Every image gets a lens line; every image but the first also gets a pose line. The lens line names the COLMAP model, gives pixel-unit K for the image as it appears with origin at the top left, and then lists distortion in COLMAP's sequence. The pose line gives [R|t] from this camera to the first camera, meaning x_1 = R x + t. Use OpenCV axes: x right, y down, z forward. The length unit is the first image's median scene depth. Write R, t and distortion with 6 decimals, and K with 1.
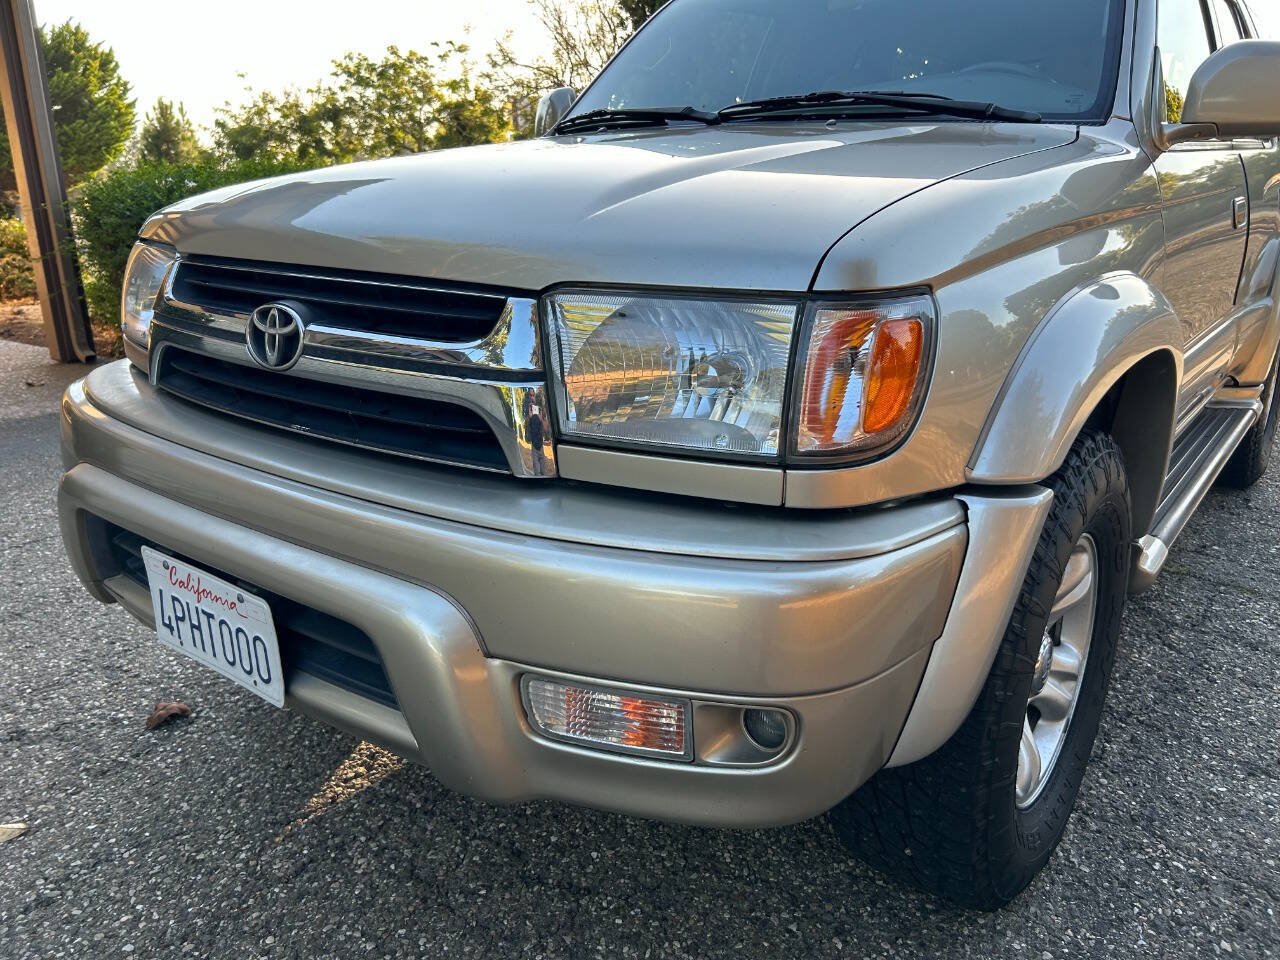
lens RADIAL K [[972.9, 0, 636.1], [0, 972.9, 476.3], [0, 0, 1]] dist [0.044505, -0.055358]
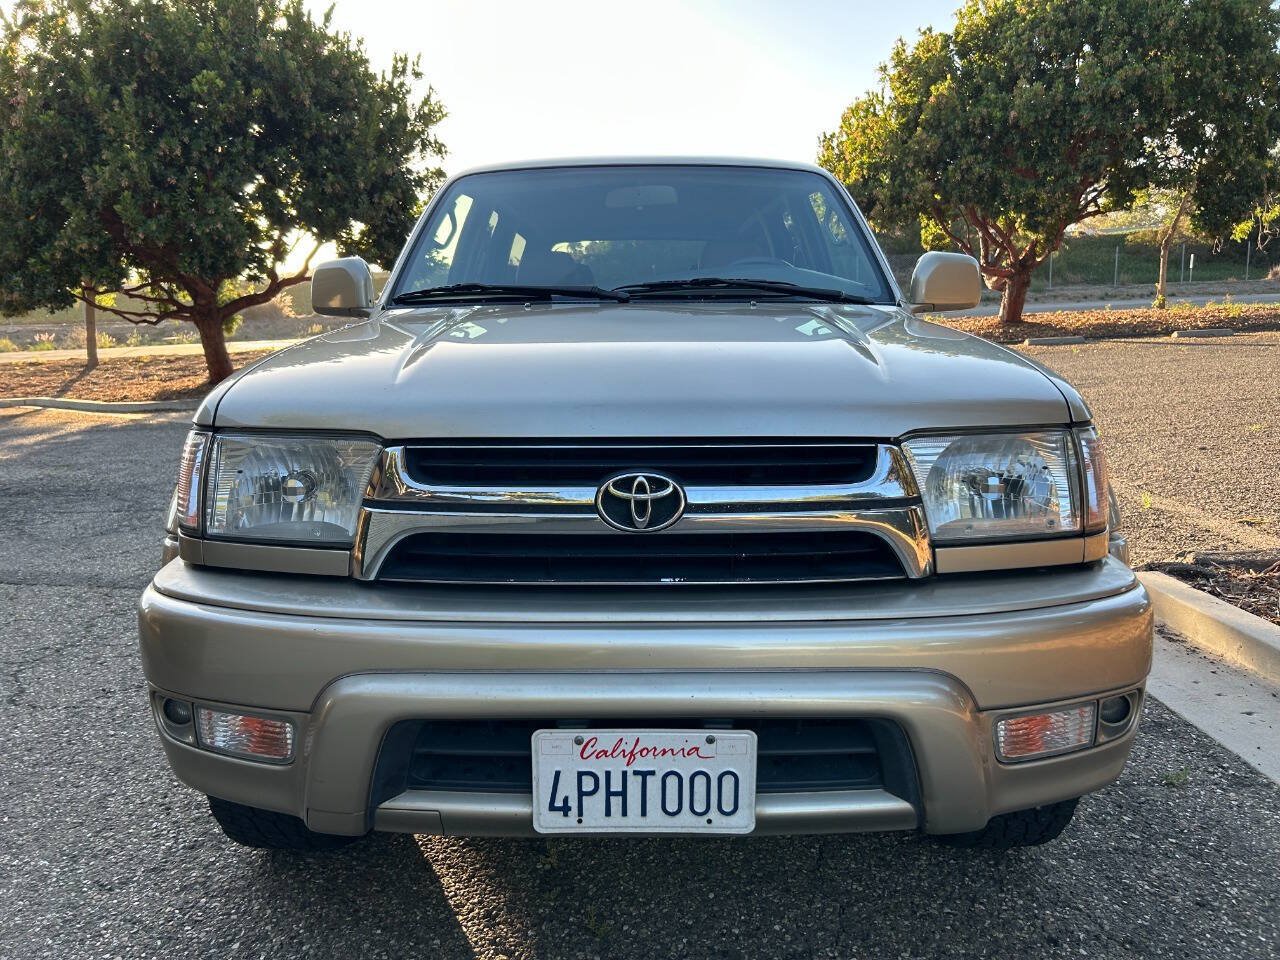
lens RADIAL K [[972.9, 0, 637.4], [0, 972.9, 482.6], [0, 0, 1]] dist [0.044505, -0.055358]
pose [[0.793989, -0.105869, 0.598643, -0.789209], [0.185862, 0.979843, -0.073229, -0.065494], [-0.578824, 0.169408, 0.797662, 0.100316]]
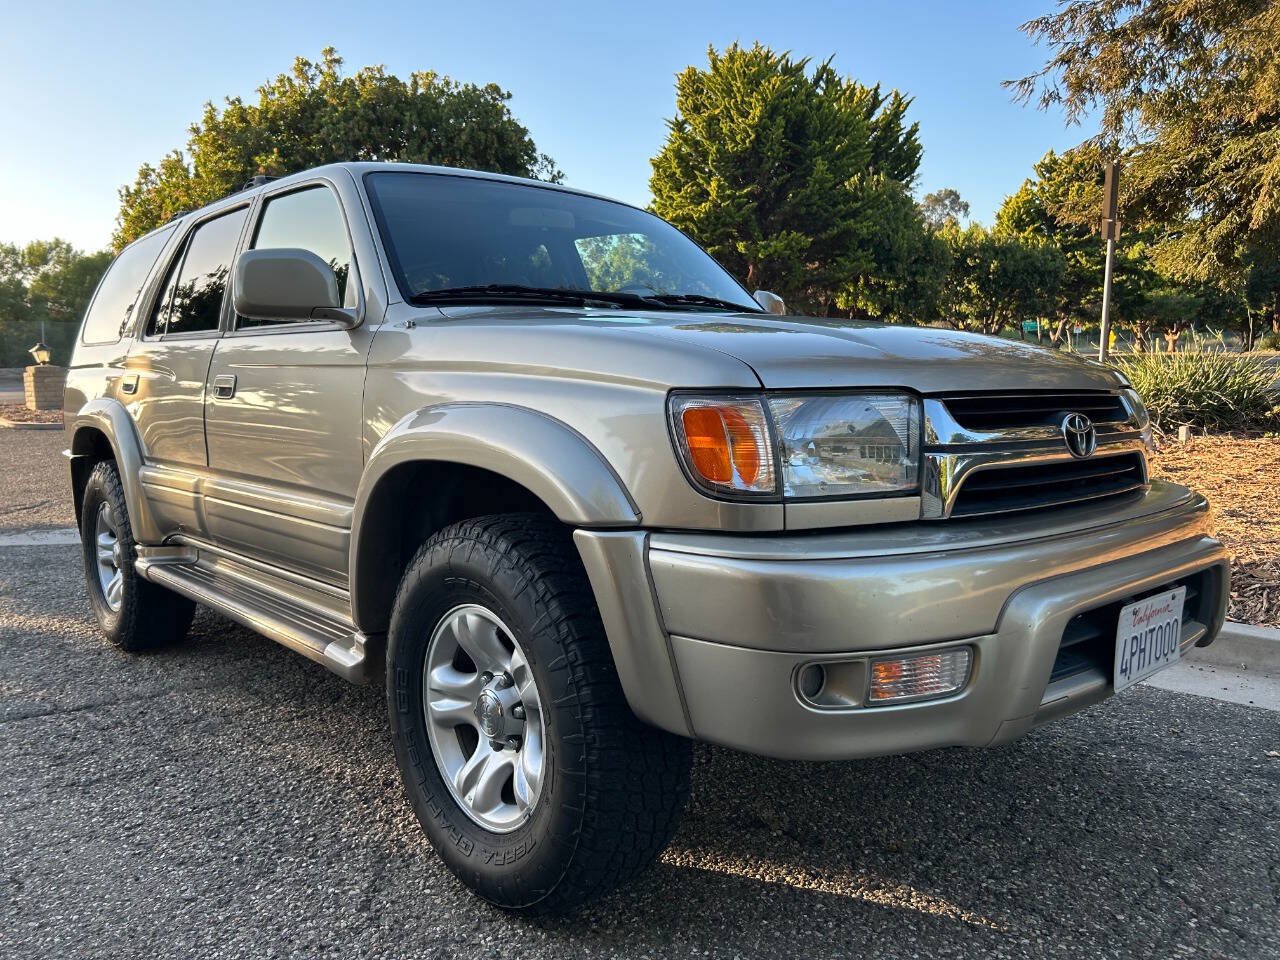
lens RADIAL K [[972.9, 0, 643.7], [0, 972.9, 480.6], [0, 0, 1]] dist [0.044505, -0.055358]
pose [[0.177715, -0.091123, 0.979854, -1.455047], [0.297441, 0.954106, 0.034782, -0.245511], [-0.938054, 0.285267, 0.196663, 1.028541]]
